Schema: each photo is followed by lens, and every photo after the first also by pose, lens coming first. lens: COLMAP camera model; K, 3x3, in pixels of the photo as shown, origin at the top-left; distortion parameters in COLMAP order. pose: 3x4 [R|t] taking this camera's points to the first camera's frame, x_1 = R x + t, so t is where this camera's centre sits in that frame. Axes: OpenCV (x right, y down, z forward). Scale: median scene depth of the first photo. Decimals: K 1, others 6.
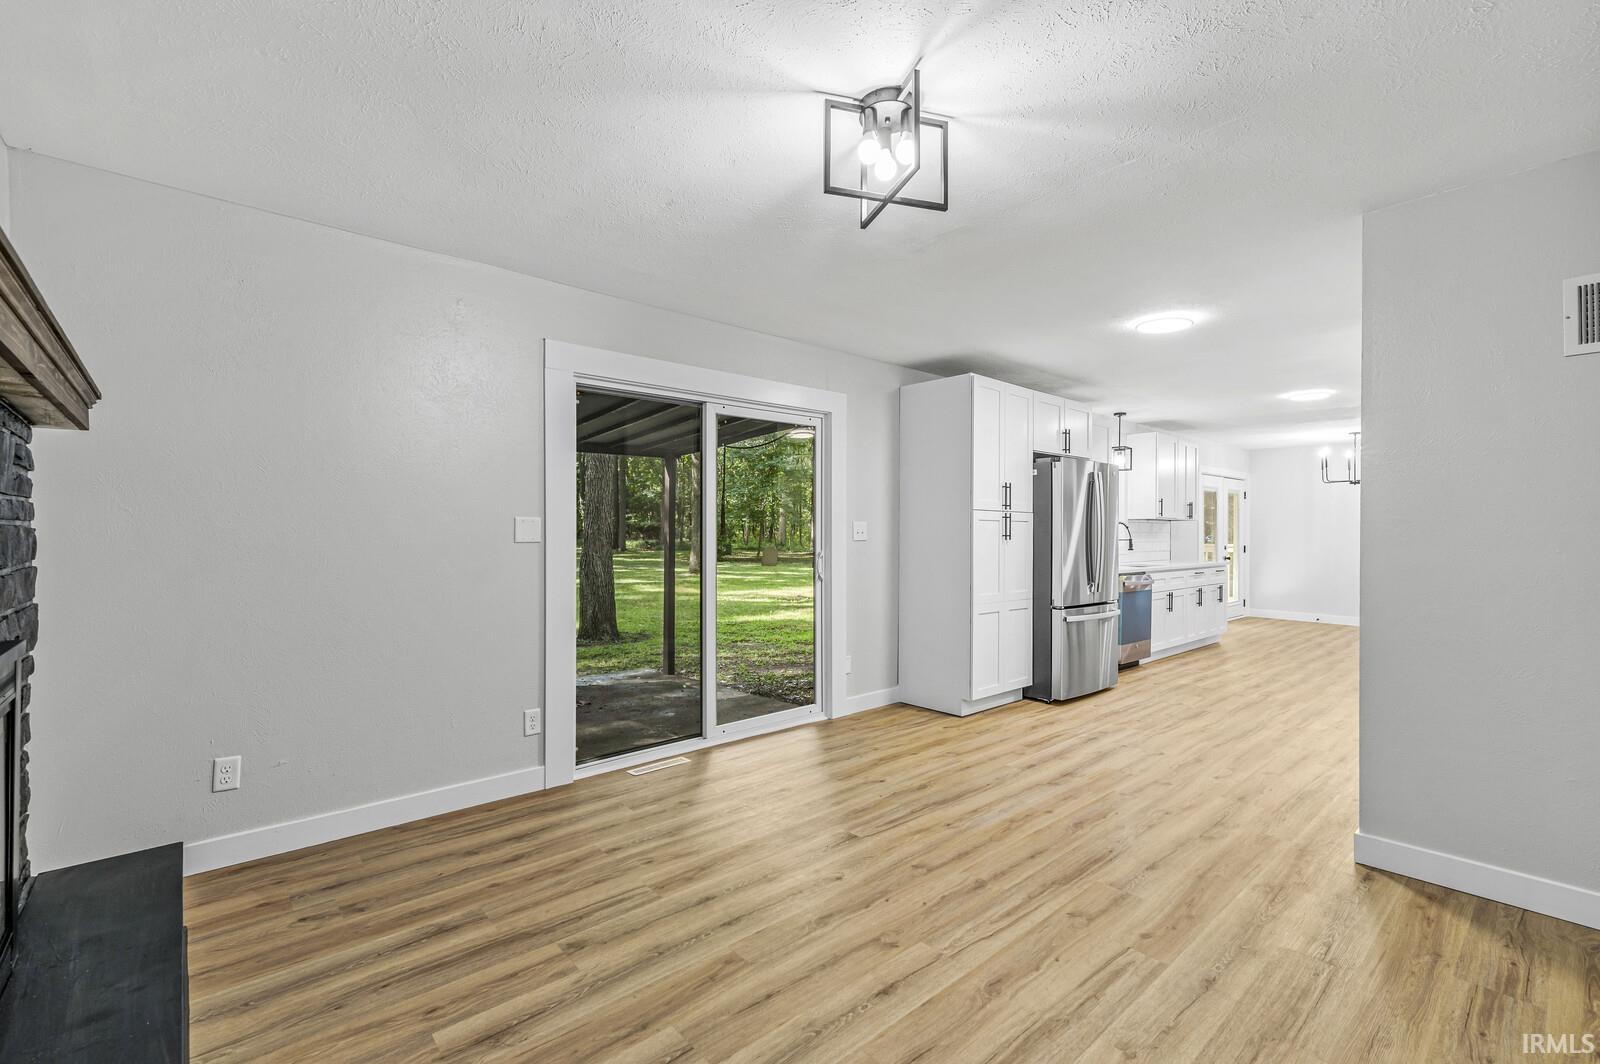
lens RADIAL K [[699.4, 0, 798.6], [0, 699.4, 528.5], [0, 0, 1]] dist [-0.000349, -0.000009]
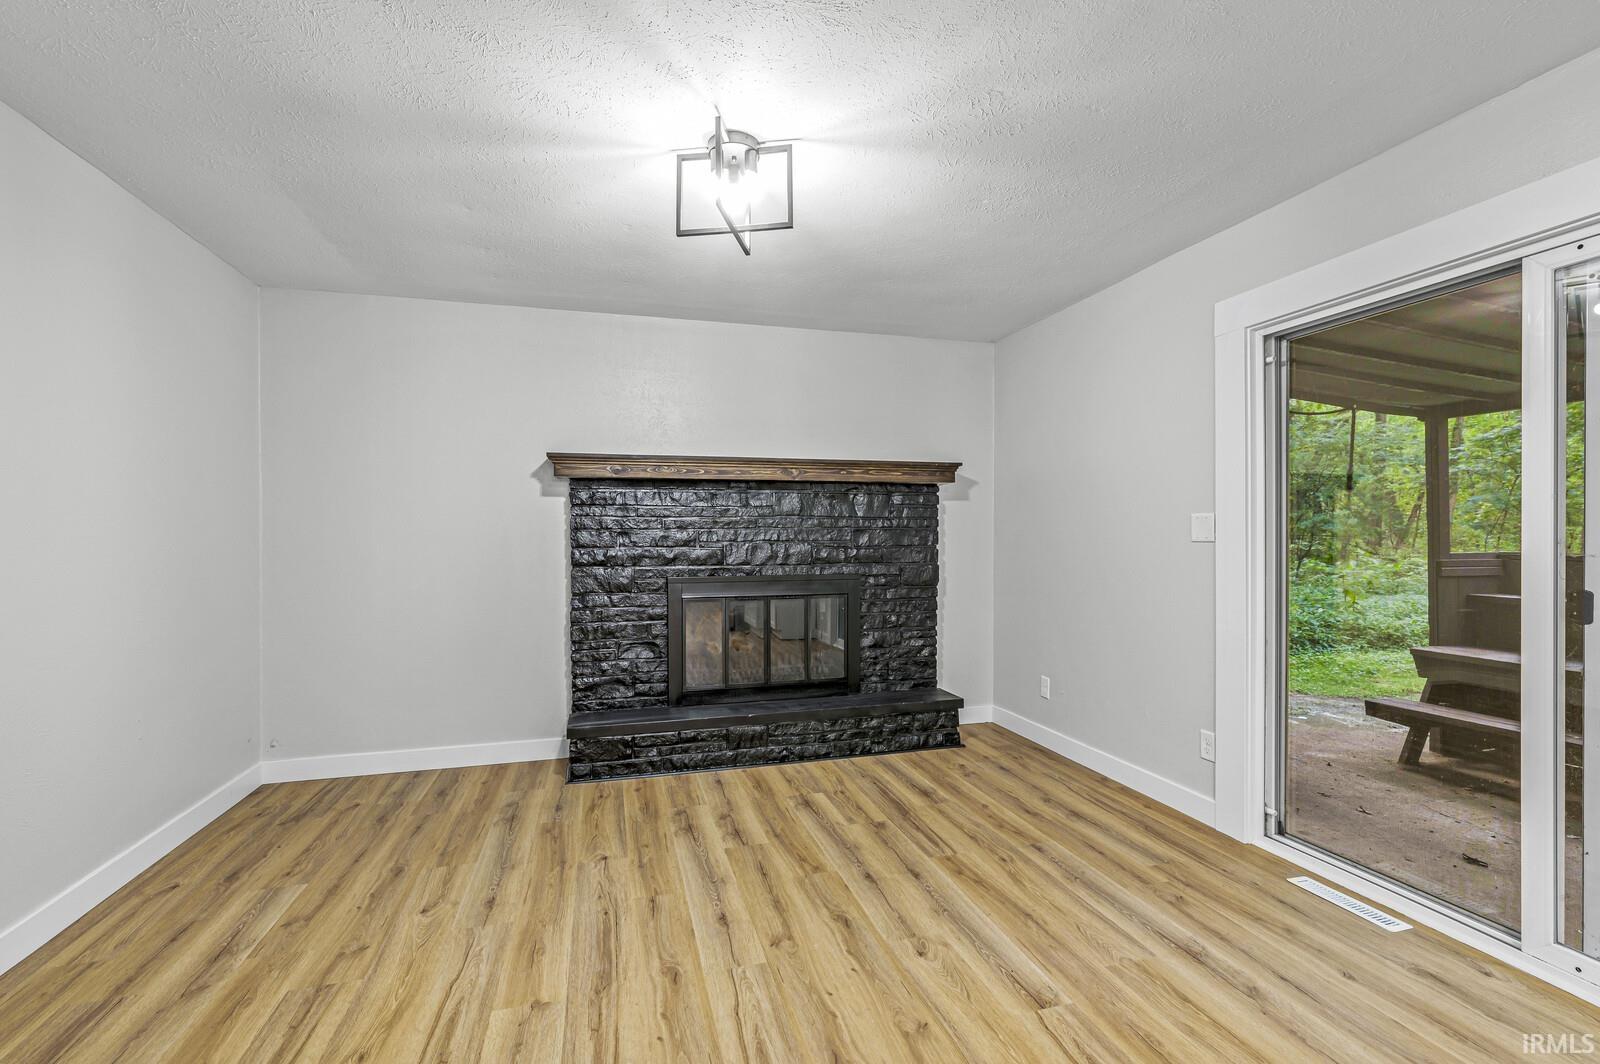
lens RADIAL K [[699.4, 0, 798.9], [0, 699.4, 537.8], [0, 0, 1]] dist [-0.000349, -0.000009]
pose [[-0.433362, 0.002005, -0.901218, 0.971307], [0.005036, 0.999987, -0.000196, 0.019487], [0.901206, -0.004623, -0.433366, 1.403149]]
